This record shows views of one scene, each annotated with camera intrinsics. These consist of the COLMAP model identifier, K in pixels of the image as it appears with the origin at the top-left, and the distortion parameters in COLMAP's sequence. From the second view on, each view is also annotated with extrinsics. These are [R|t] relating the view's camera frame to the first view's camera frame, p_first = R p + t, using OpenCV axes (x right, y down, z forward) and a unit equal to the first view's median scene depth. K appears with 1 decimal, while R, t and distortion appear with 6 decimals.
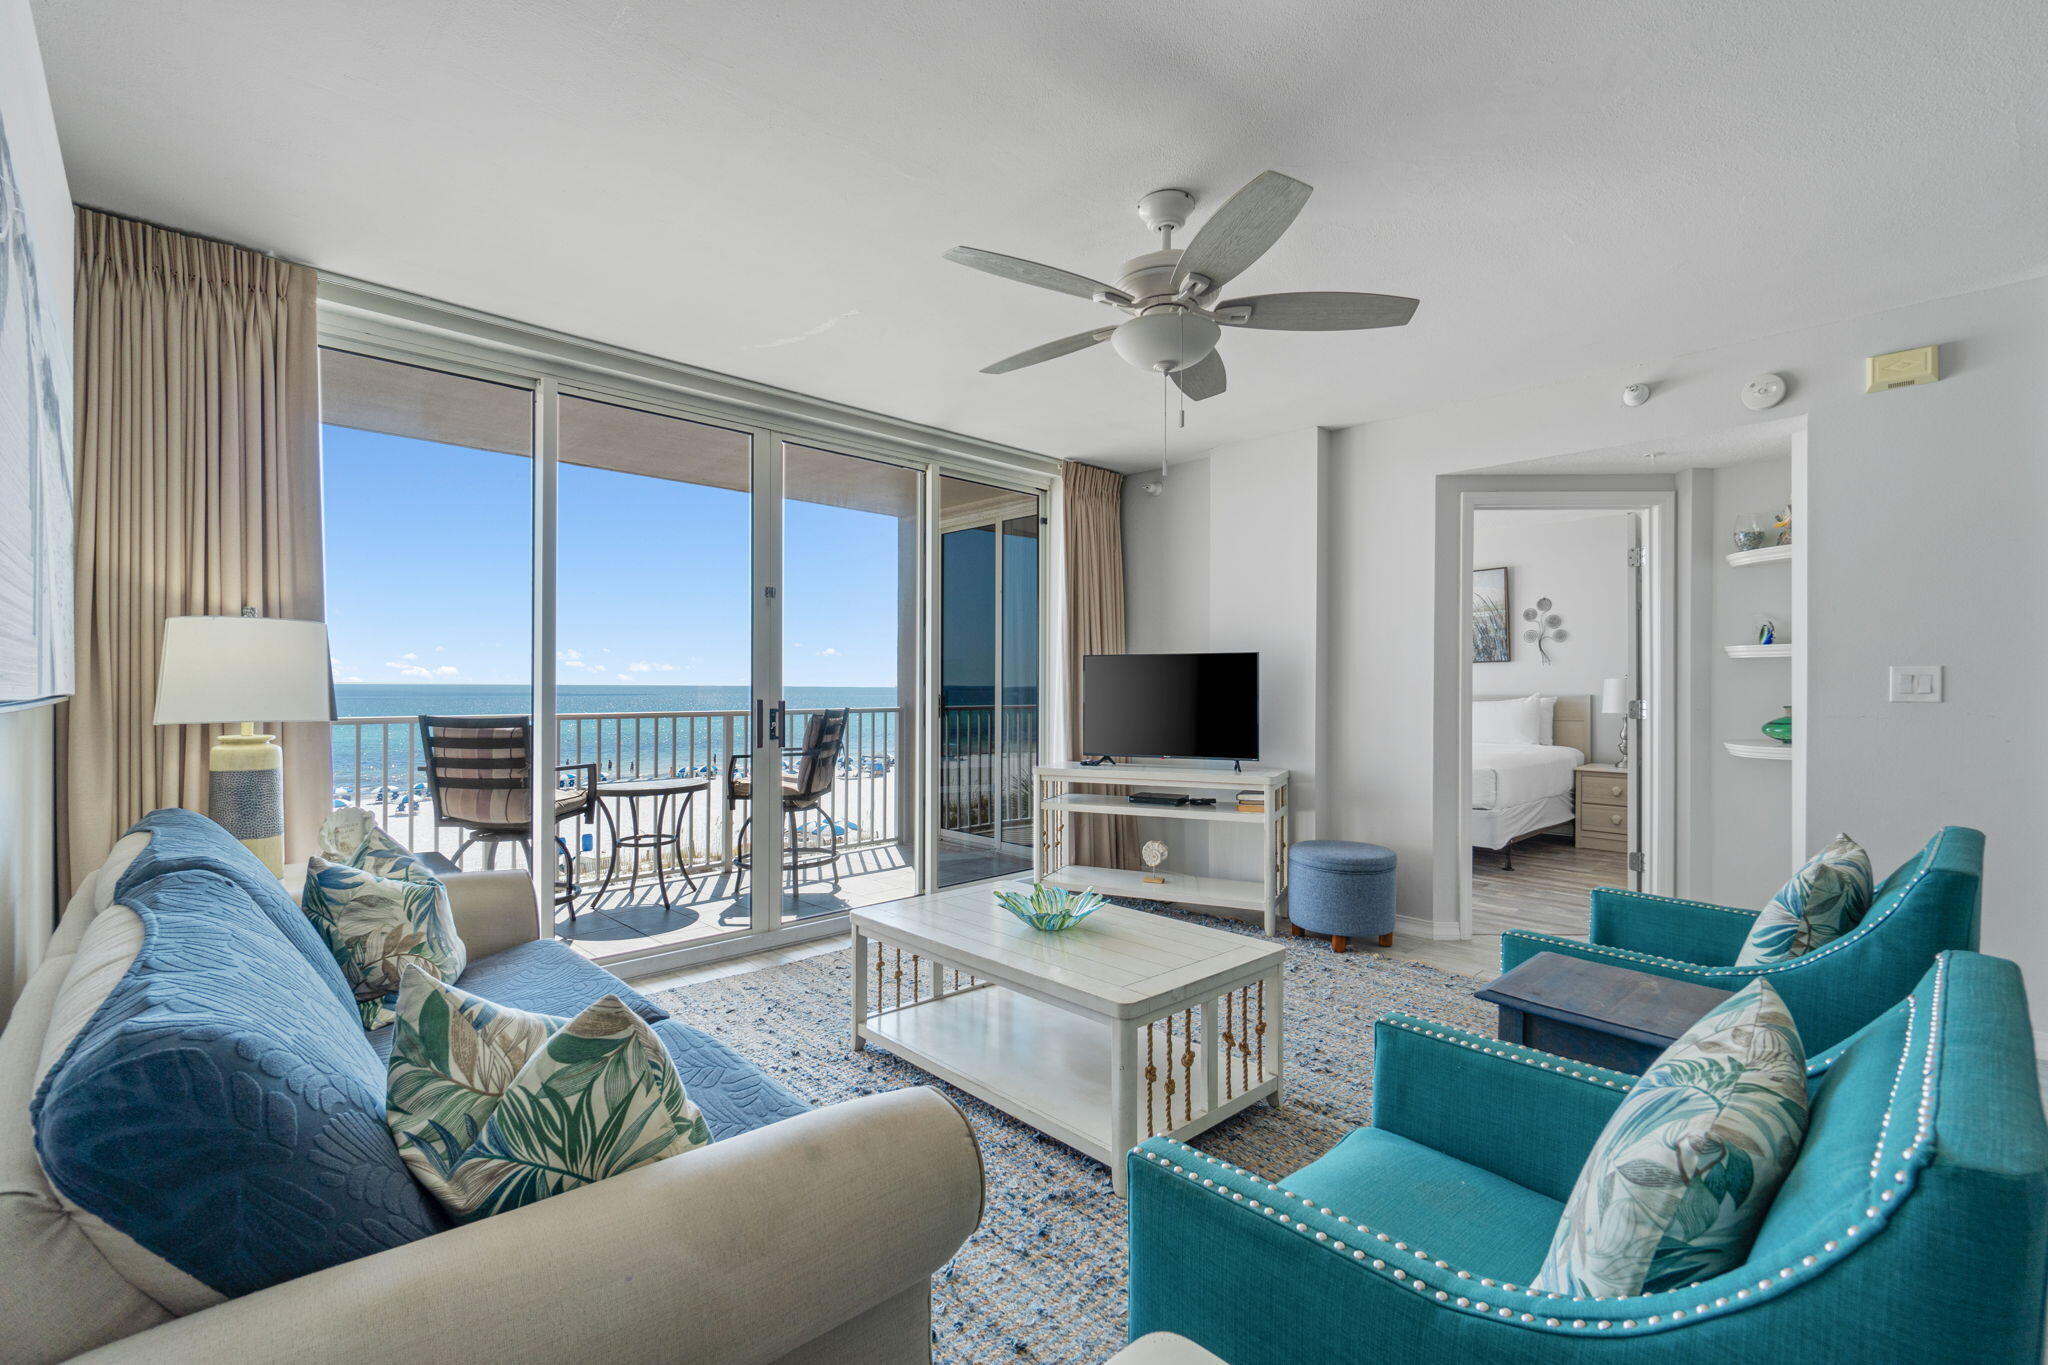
lens RADIAL K [[887.3, 0, 1004.3], [0, 887.3, 684.1], [0, 0, 1]] dist [0.000047, 0.000202]
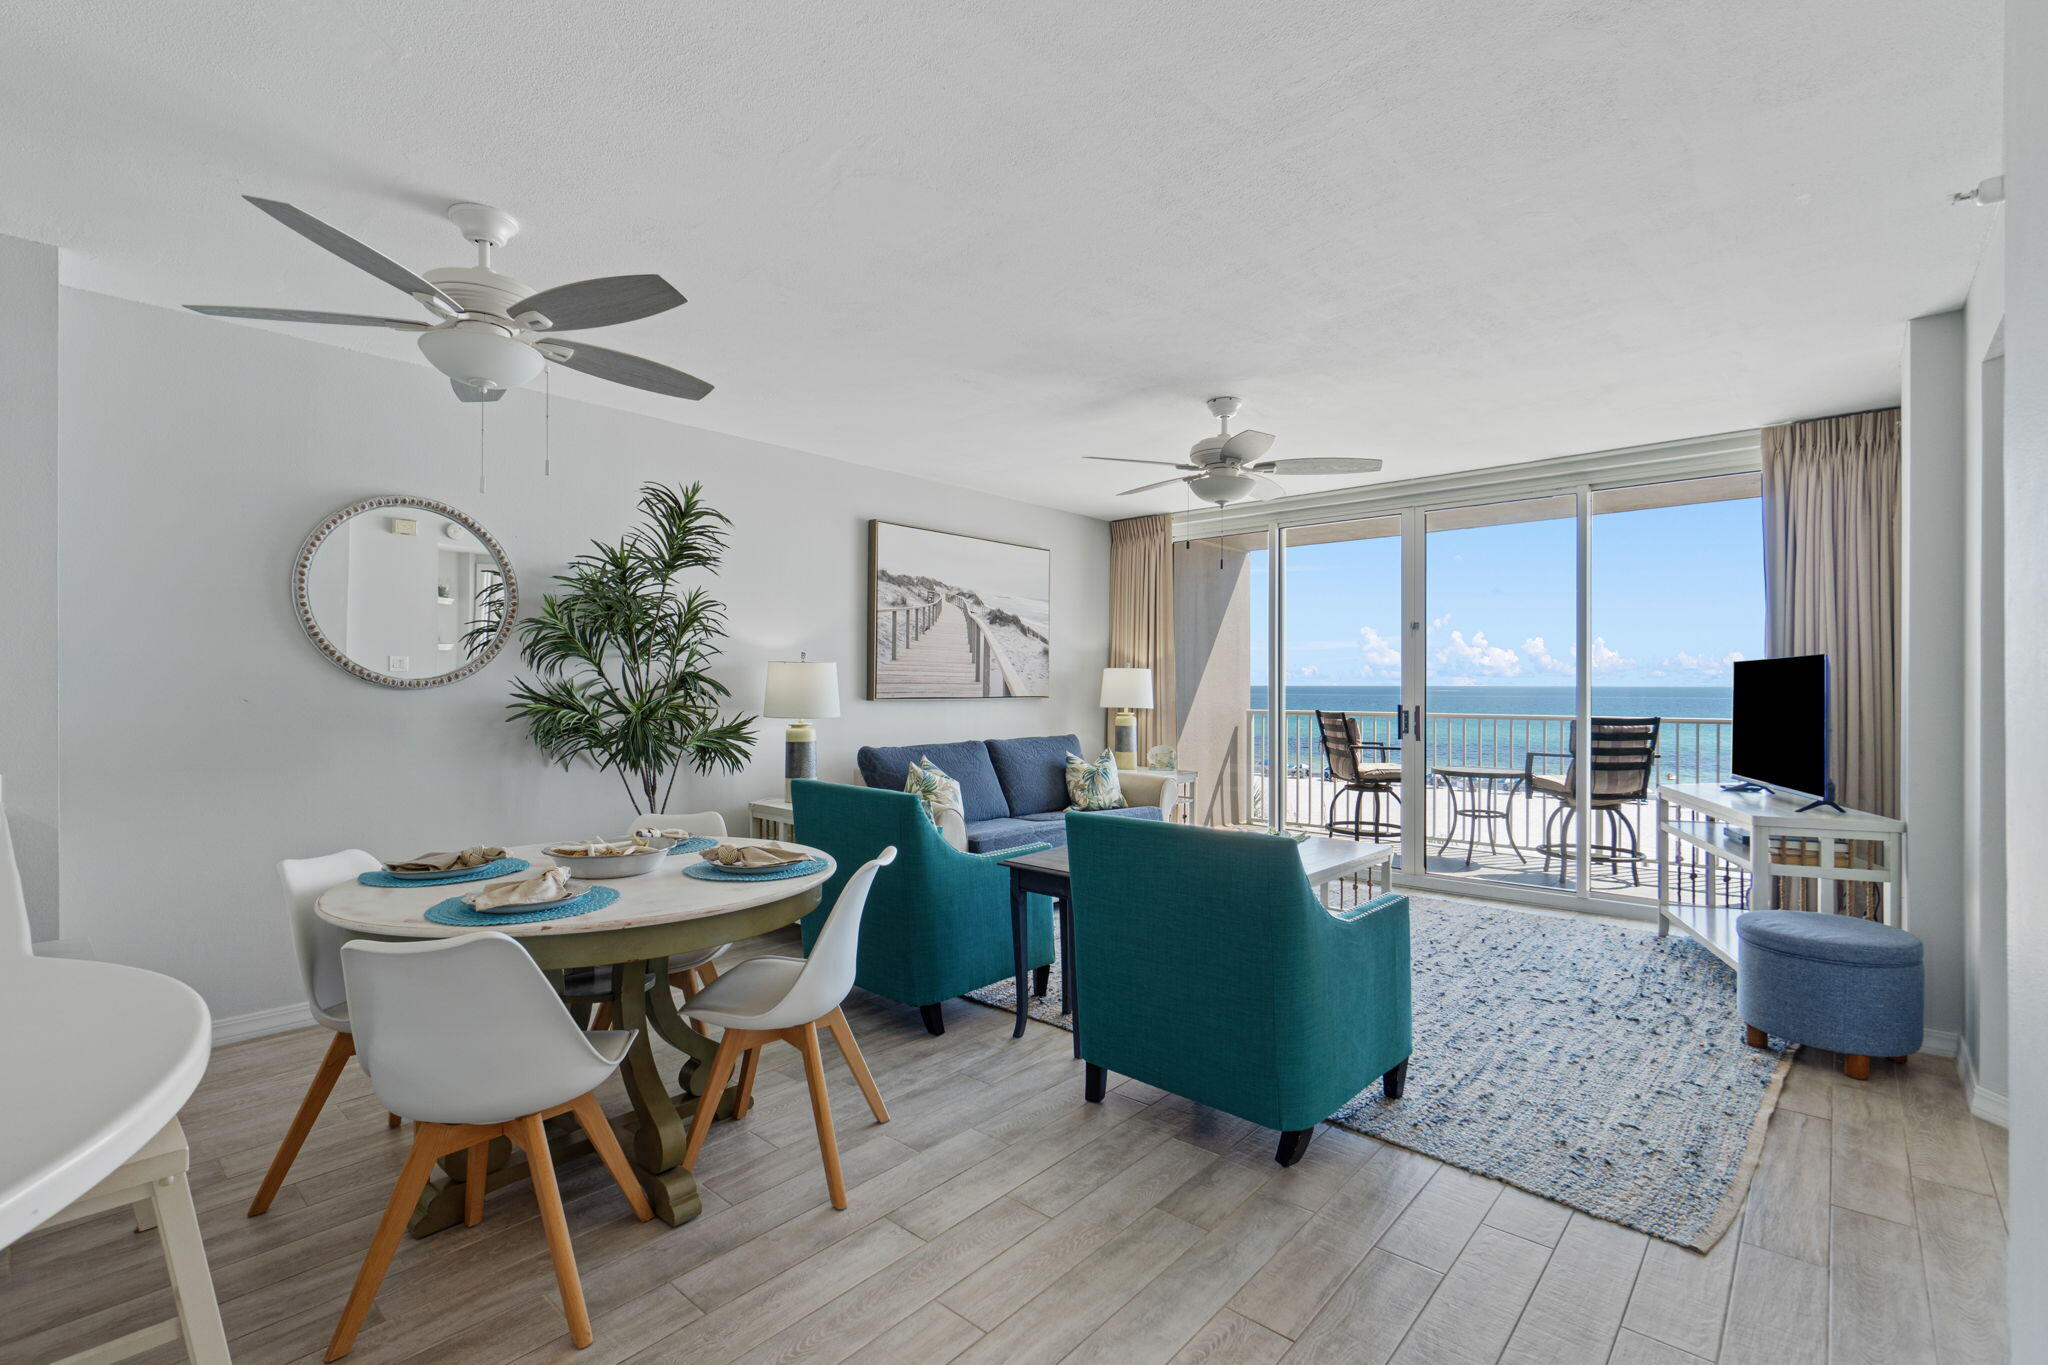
lens RADIAL K [[907.7, 0, 1026.0], [0, 907.7, 679.2], [0, 0, 1]] dist [0.000455, -0.000871]
pose [[0.103942, -0.009725, -0.994536, 1.003206], [0.002105, 0.999952, -0.009558, -0.009430], [0.994581, -0.001100, 0.103958, 0.247713]]
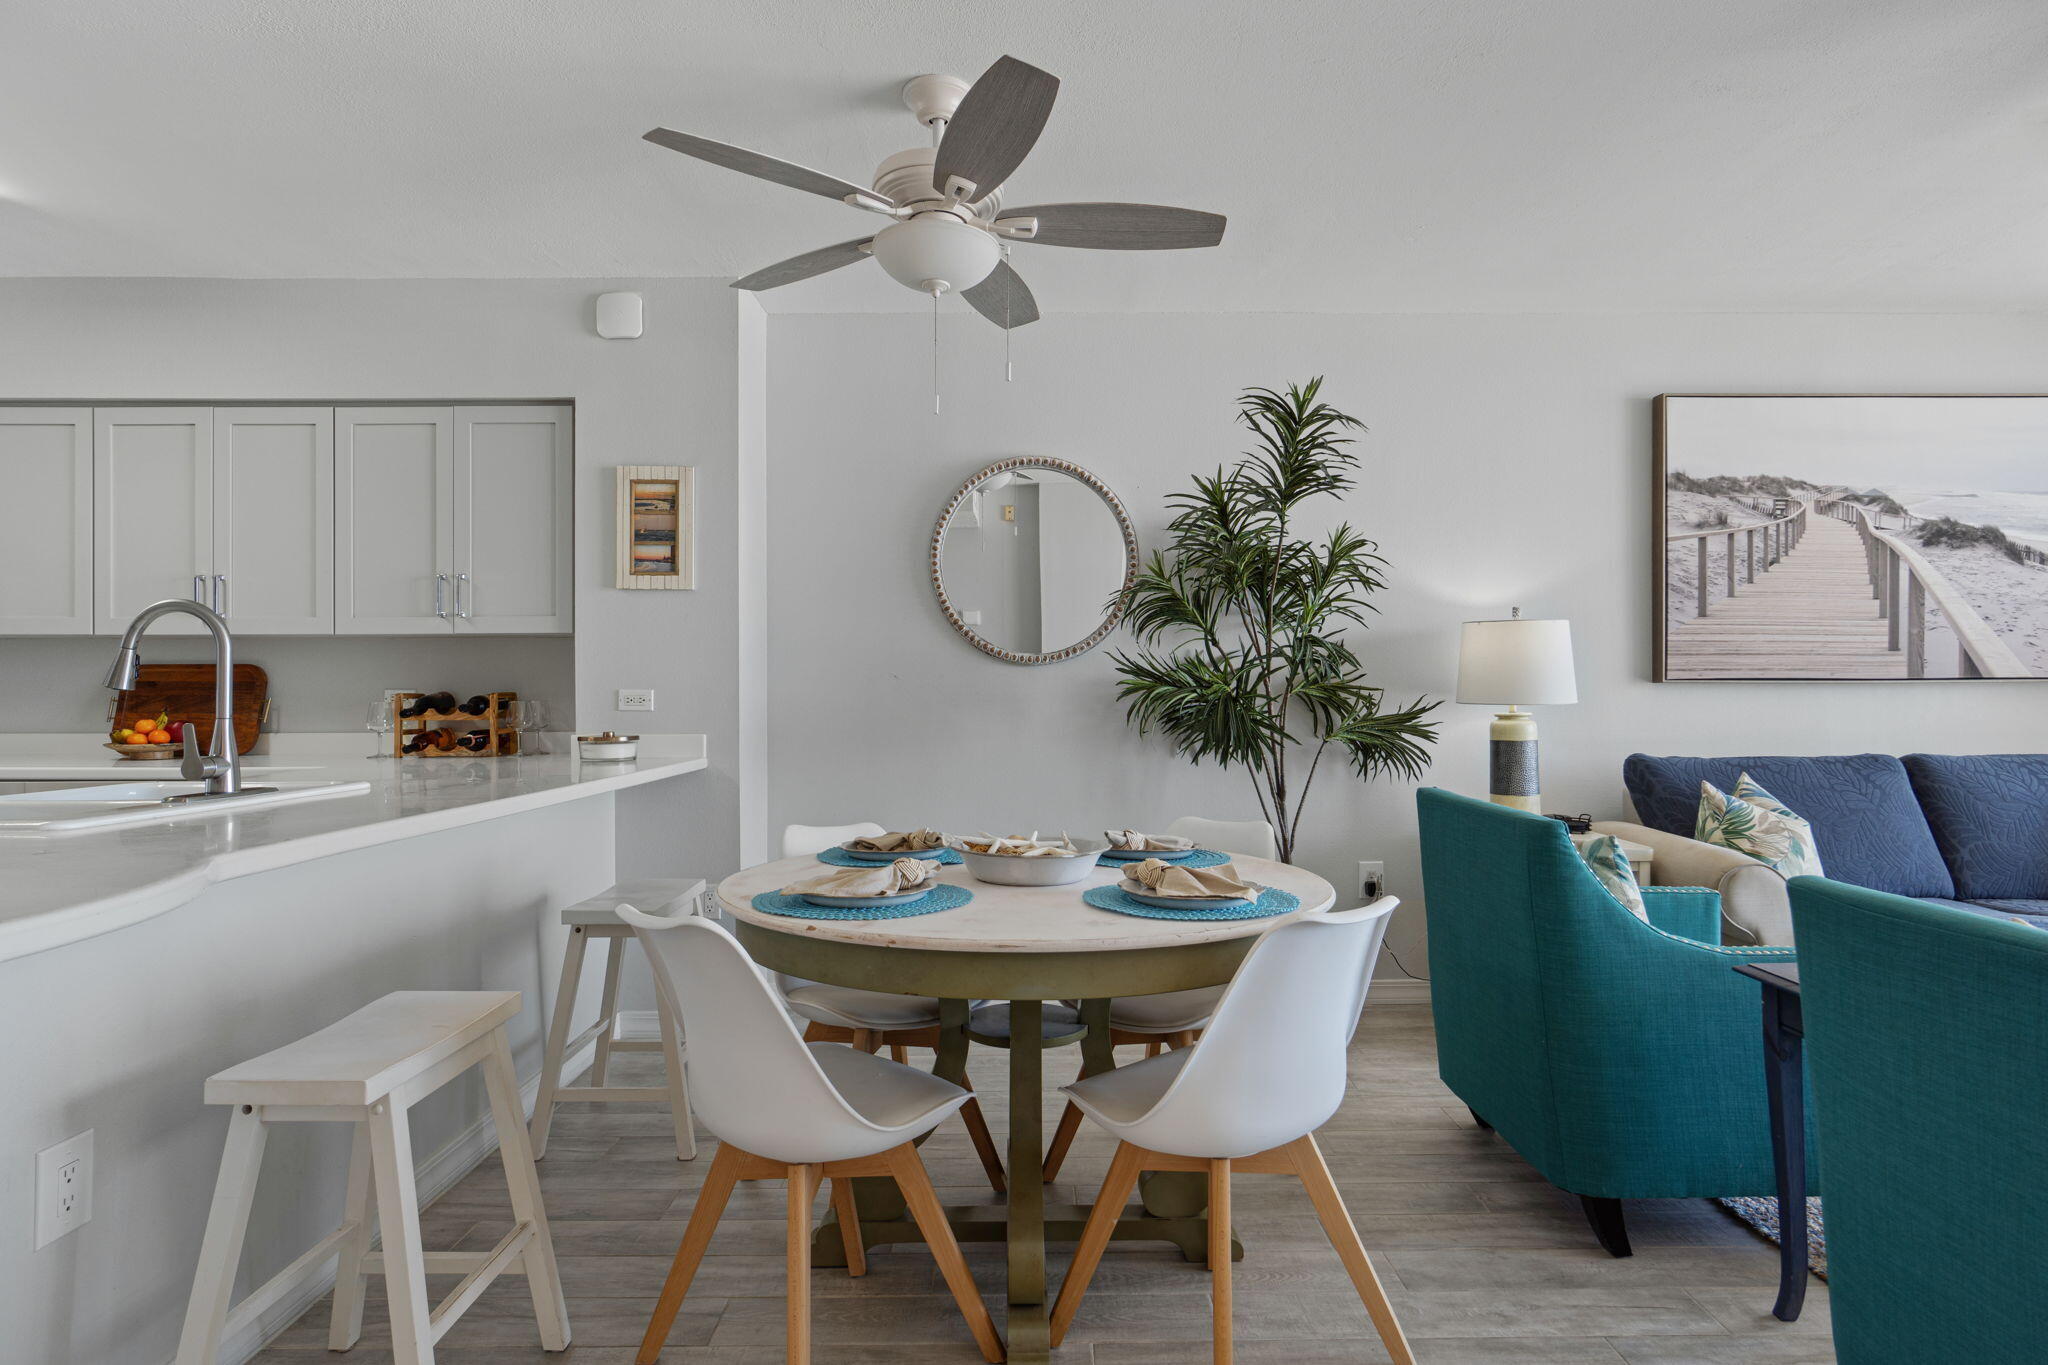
lens RADIAL K [[1103.6, 0, 1028.2], [0, 1103.6, 677.4], [0, 0, 1]] dist [-0.009723, 0.002919]
pose [[-0.665195, -0.011467, -0.746582, 0.817721], [0.003629, 0.999821, -0.018589, 0.017353], [0.746661, -0.015075, -0.665034, 0.385035]]
